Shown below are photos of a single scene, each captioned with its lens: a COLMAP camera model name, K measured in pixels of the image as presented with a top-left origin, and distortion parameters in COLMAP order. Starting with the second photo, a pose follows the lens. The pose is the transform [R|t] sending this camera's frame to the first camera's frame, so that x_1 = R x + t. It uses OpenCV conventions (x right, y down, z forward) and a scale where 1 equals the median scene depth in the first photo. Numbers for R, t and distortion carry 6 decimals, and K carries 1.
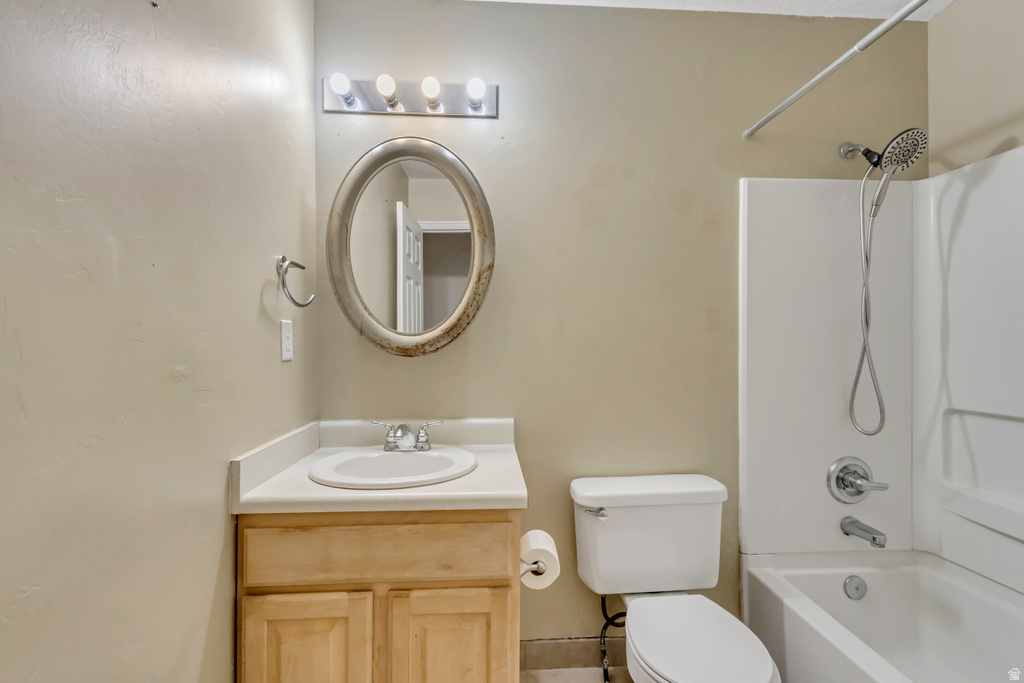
lens RADIAL K [[471.1, 0, 509.7], [0, 471.1, 336.5], [0, 0, 1]] dist [0.009221, -0.004255]
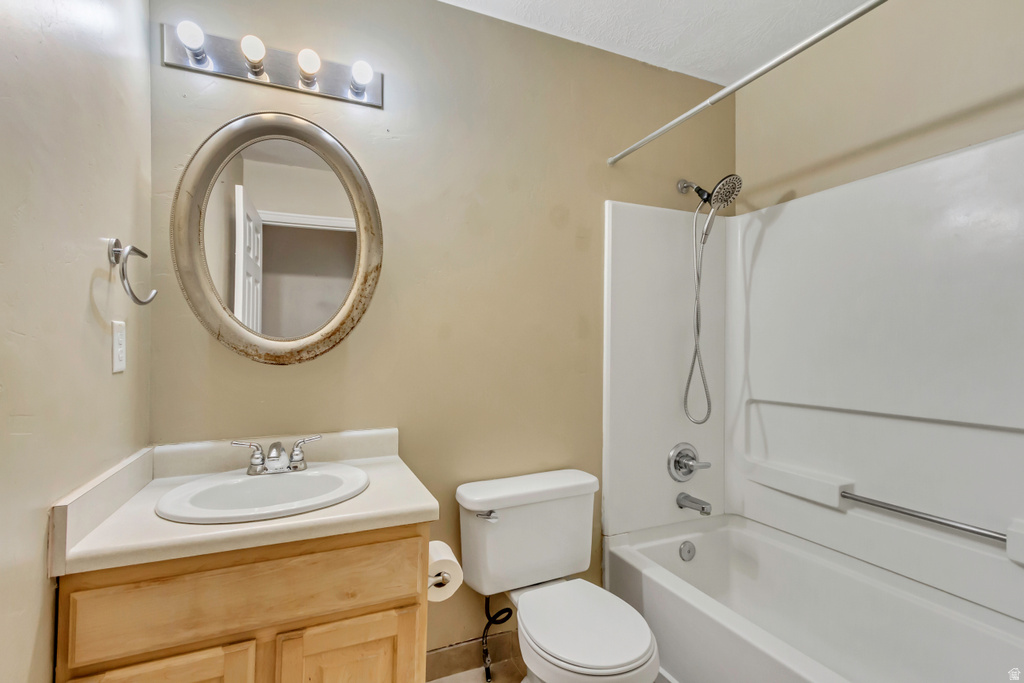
lens RADIAL K [[471.1, 0, 514.8], [0, 471.1, 345.9], [0, 0, 1]] dist [0.009221, -0.004255]
pose [[0.940172, -0.001803, 0.340695, -0.102690], [-0.000826, 0.999971, 0.007571, 0.000183], [-0.340698, -0.007399, 0.940144, 0.027665]]
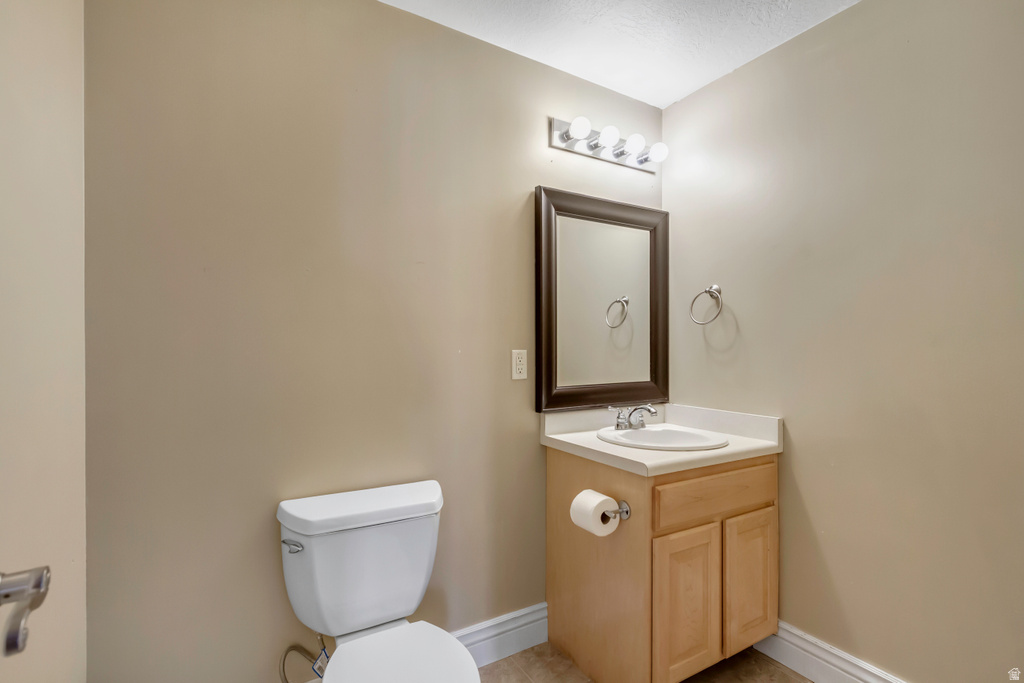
lens RADIAL K [[471.1, 0, 510.0], [0, 471.1, 343.1], [0, 0, 1]] dist [0.009221, -0.004255]
pose [[0.896498, 0.002908, 0.443038, -1.056736], [-0.002619, 0.999996, -0.001263, 0.019519], [-0.443040, -0.000028, 0.896502, 0.033922]]
